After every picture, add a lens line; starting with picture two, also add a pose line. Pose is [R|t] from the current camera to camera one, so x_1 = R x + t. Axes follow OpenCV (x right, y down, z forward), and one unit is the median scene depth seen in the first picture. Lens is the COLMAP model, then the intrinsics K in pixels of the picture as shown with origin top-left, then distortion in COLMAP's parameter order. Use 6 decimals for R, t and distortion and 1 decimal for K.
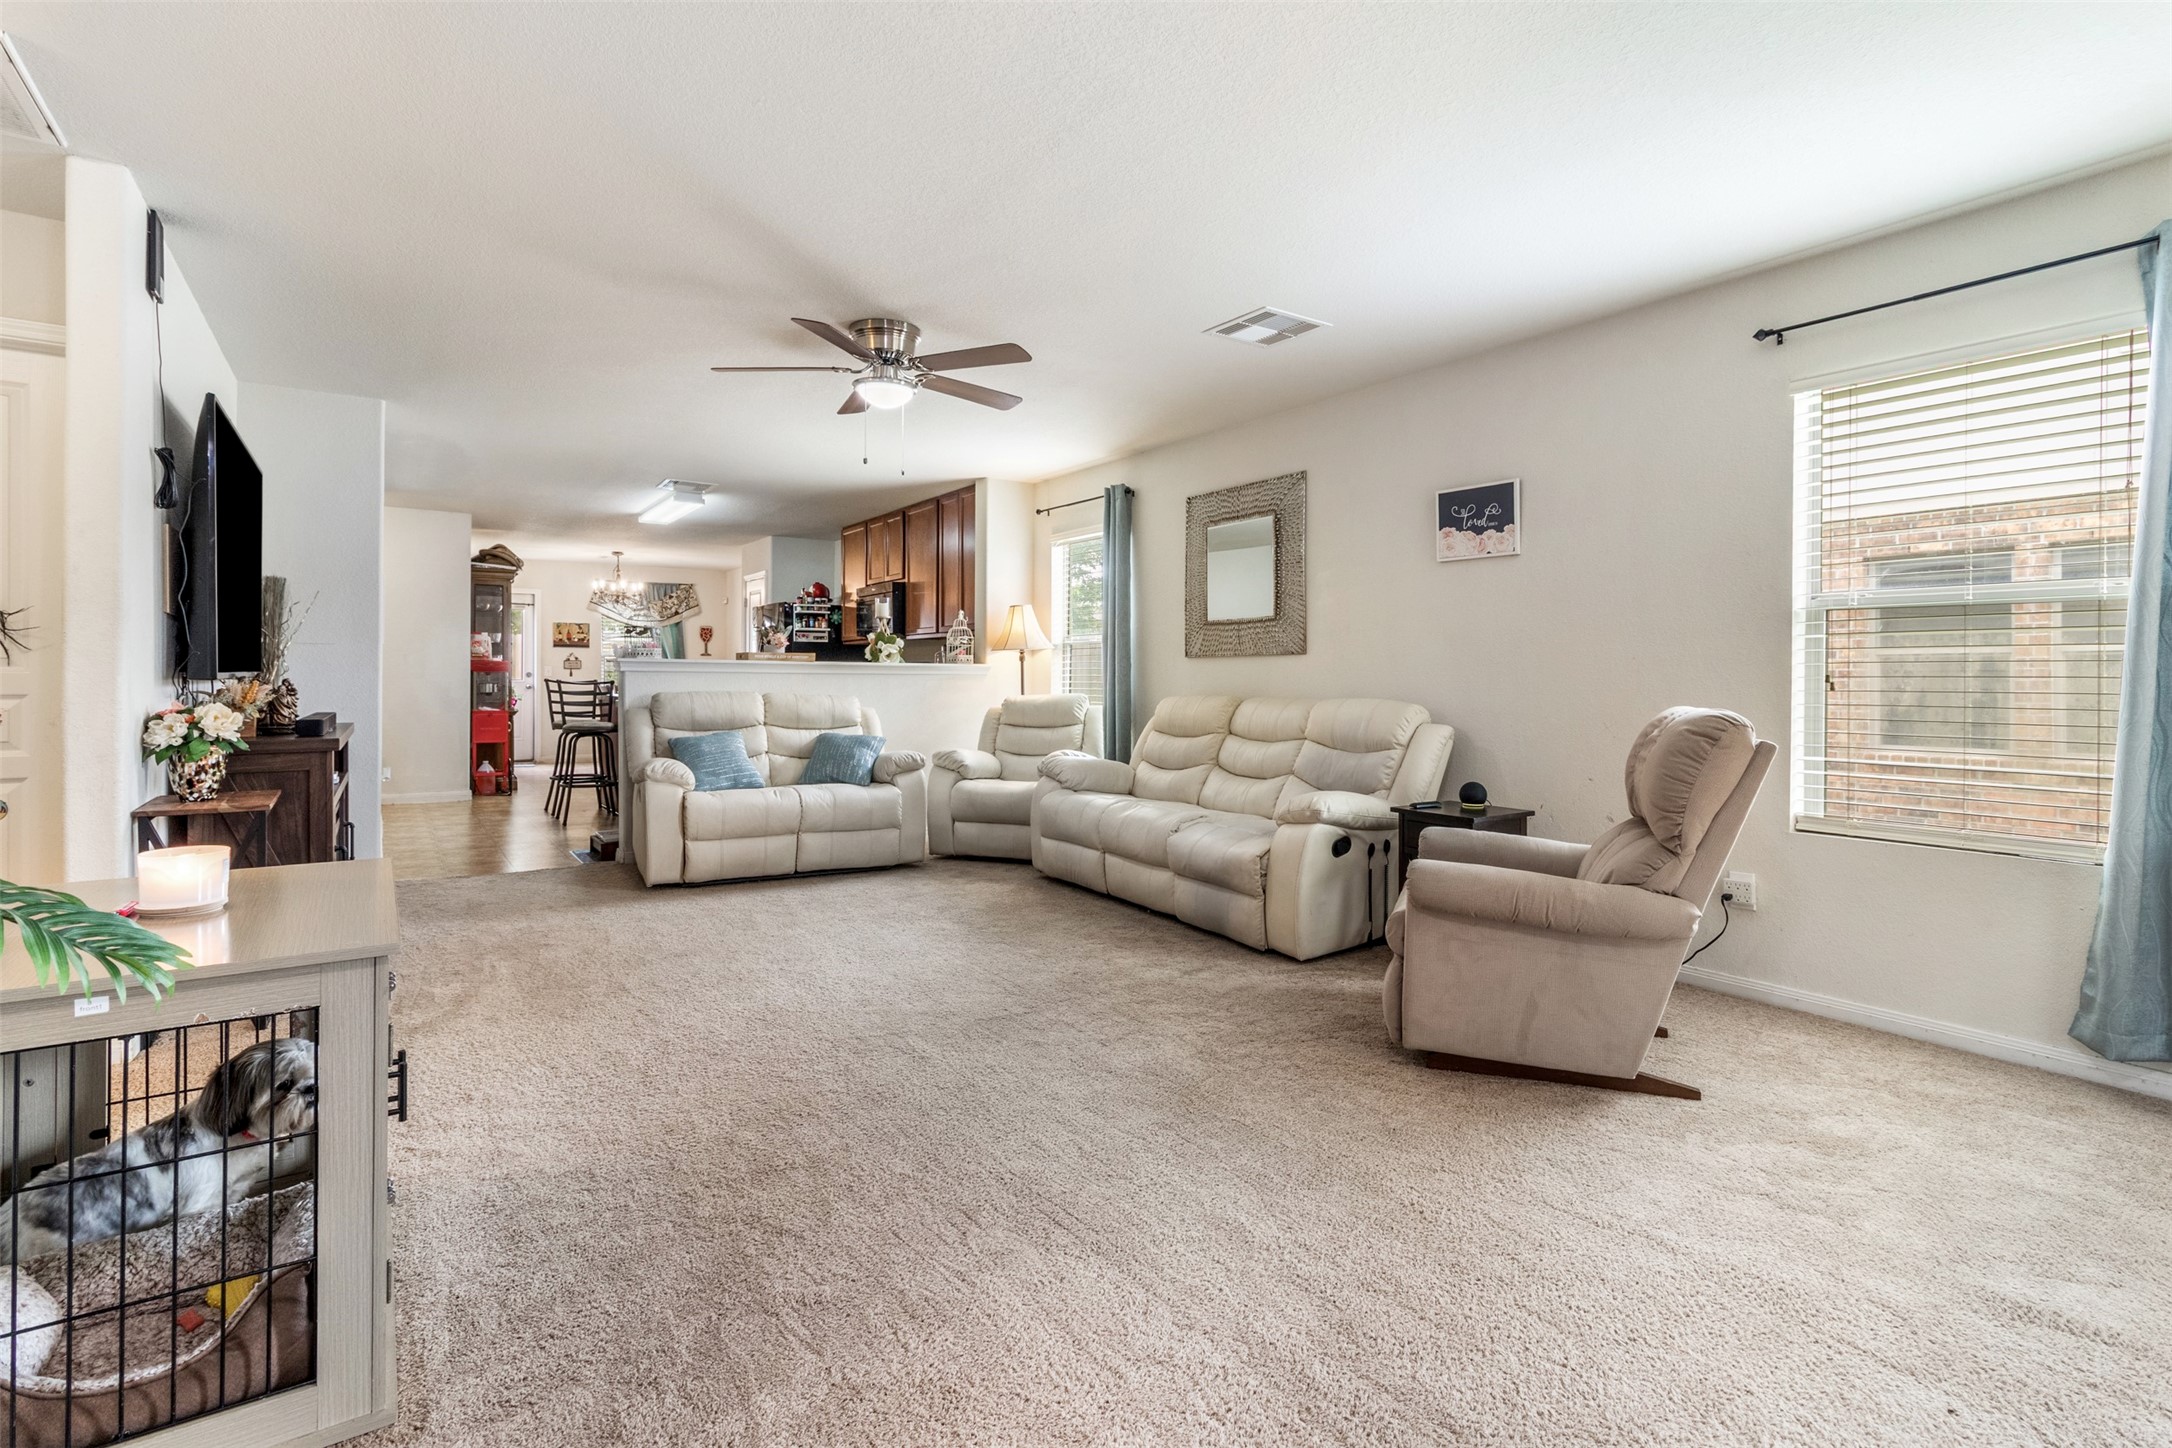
lens RADIAL K [[1022.7, 0, 1084.9], [0, 1022.7, 673.9], [0, 0, 1]] dist [-0.025381, -0.000199]
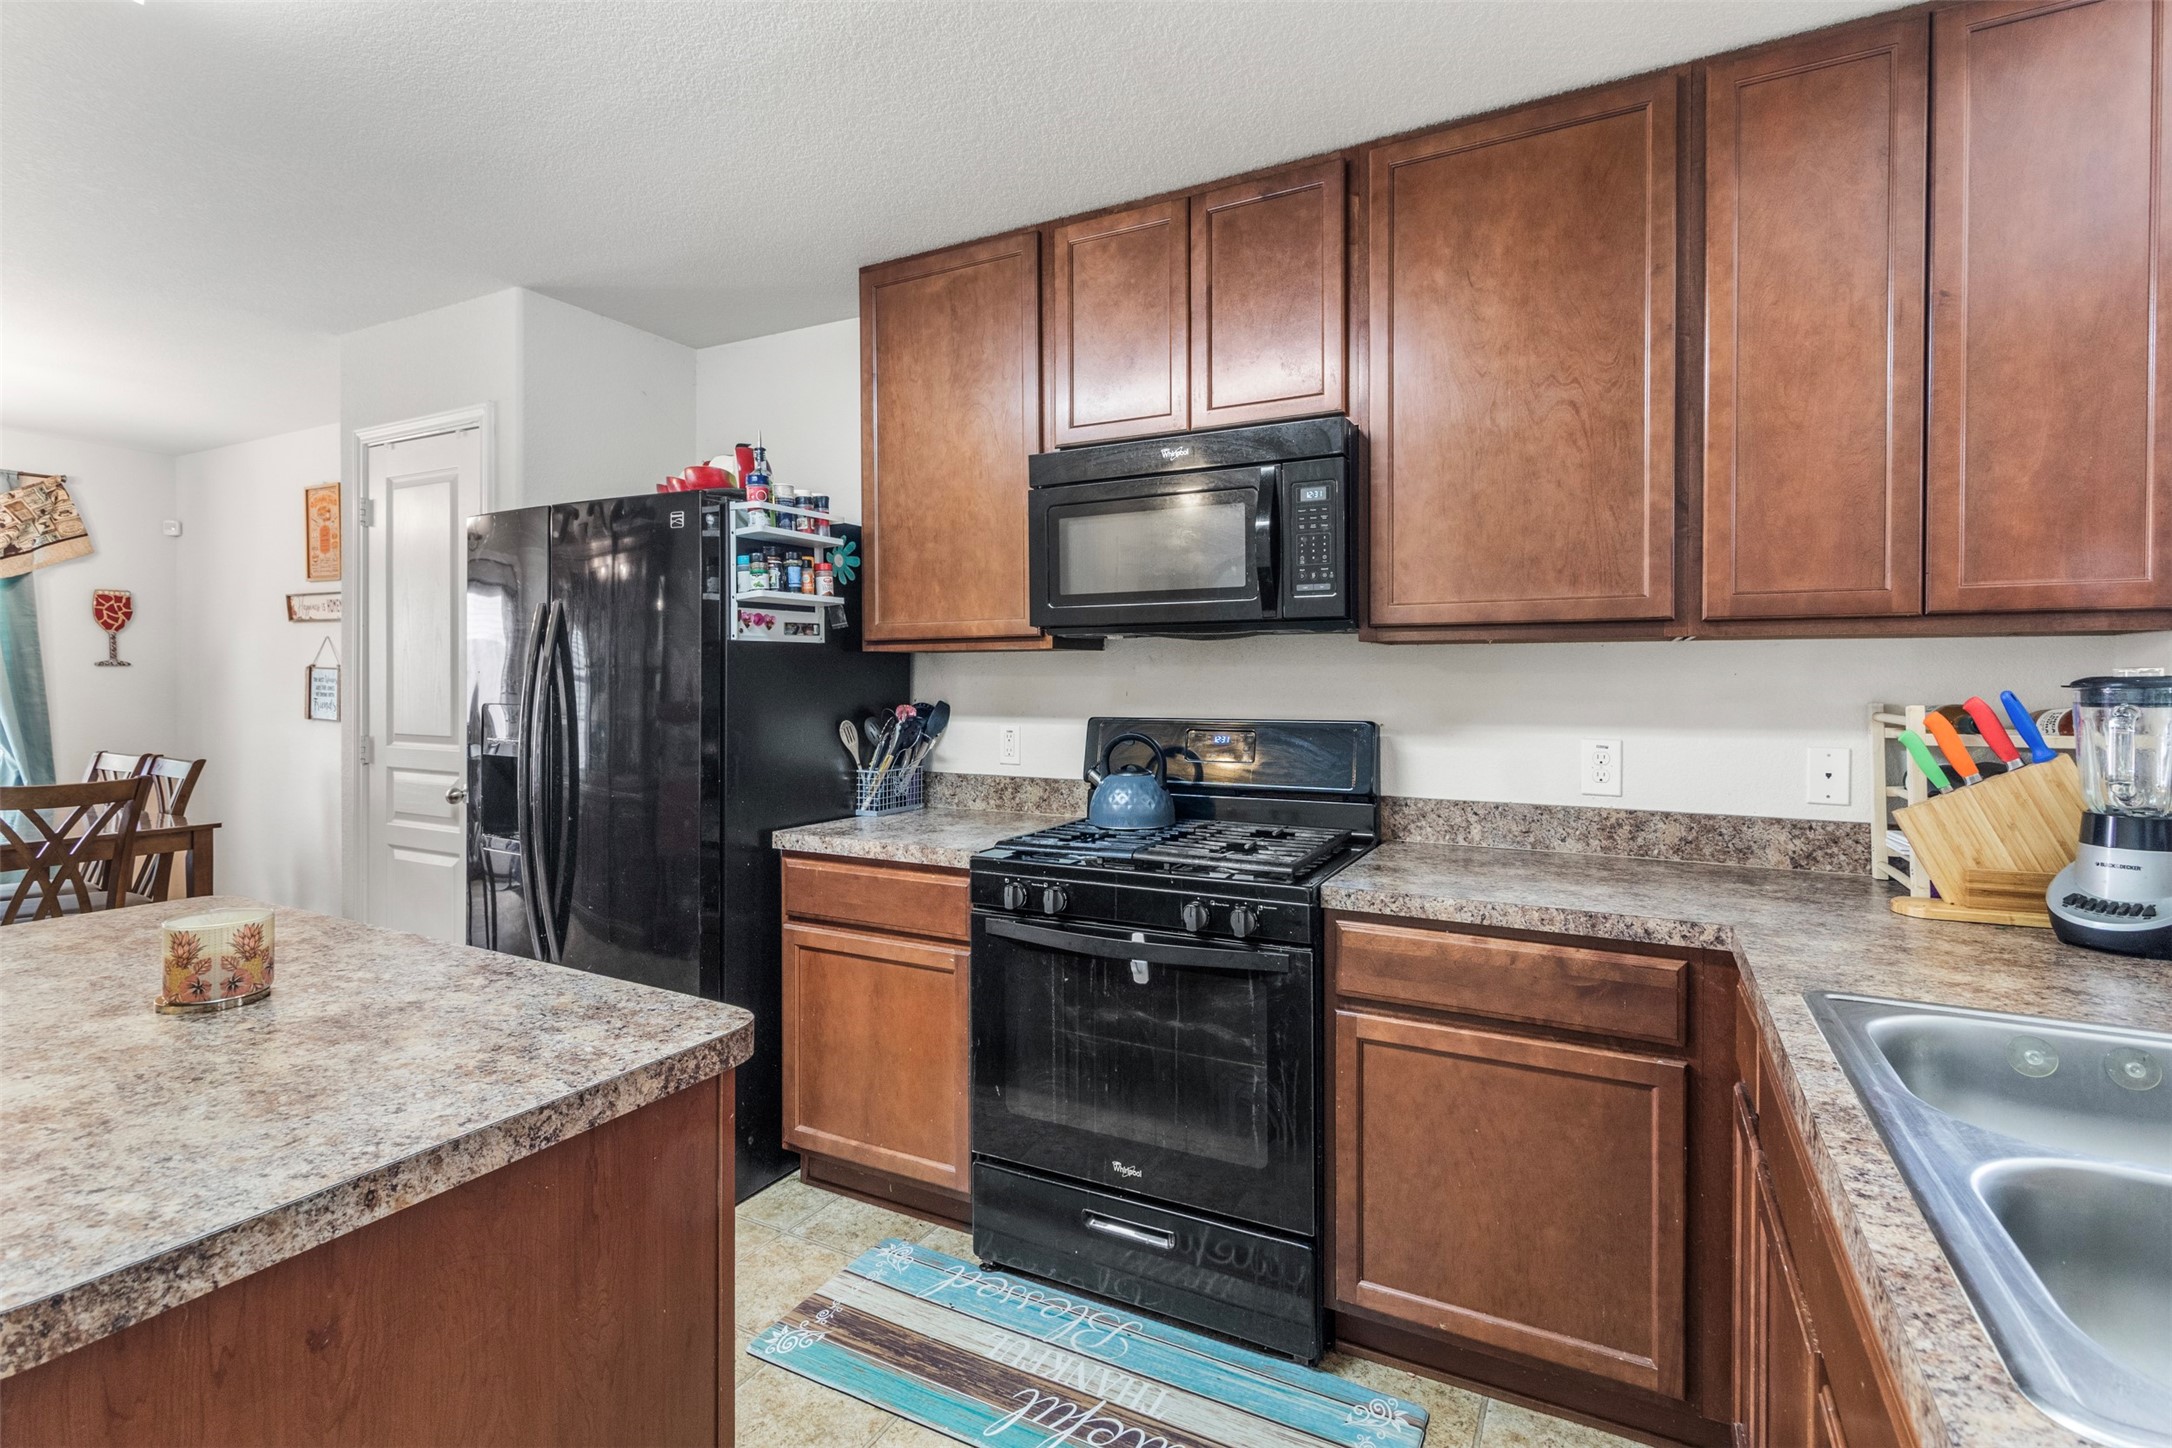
lens RADIAL K [[1017.1, 0, 1087.4], [0, 1017.1, 680.7], [0, 0, 1]] dist [-0.000111, 0.000201]
pose [[0.883239, -0.012843, 0.468748, -0.649210], [0.005792, 0.999847, 0.016480, -0.048450], [-0.468888, -0.011841, 0.883178, 1.402931]]
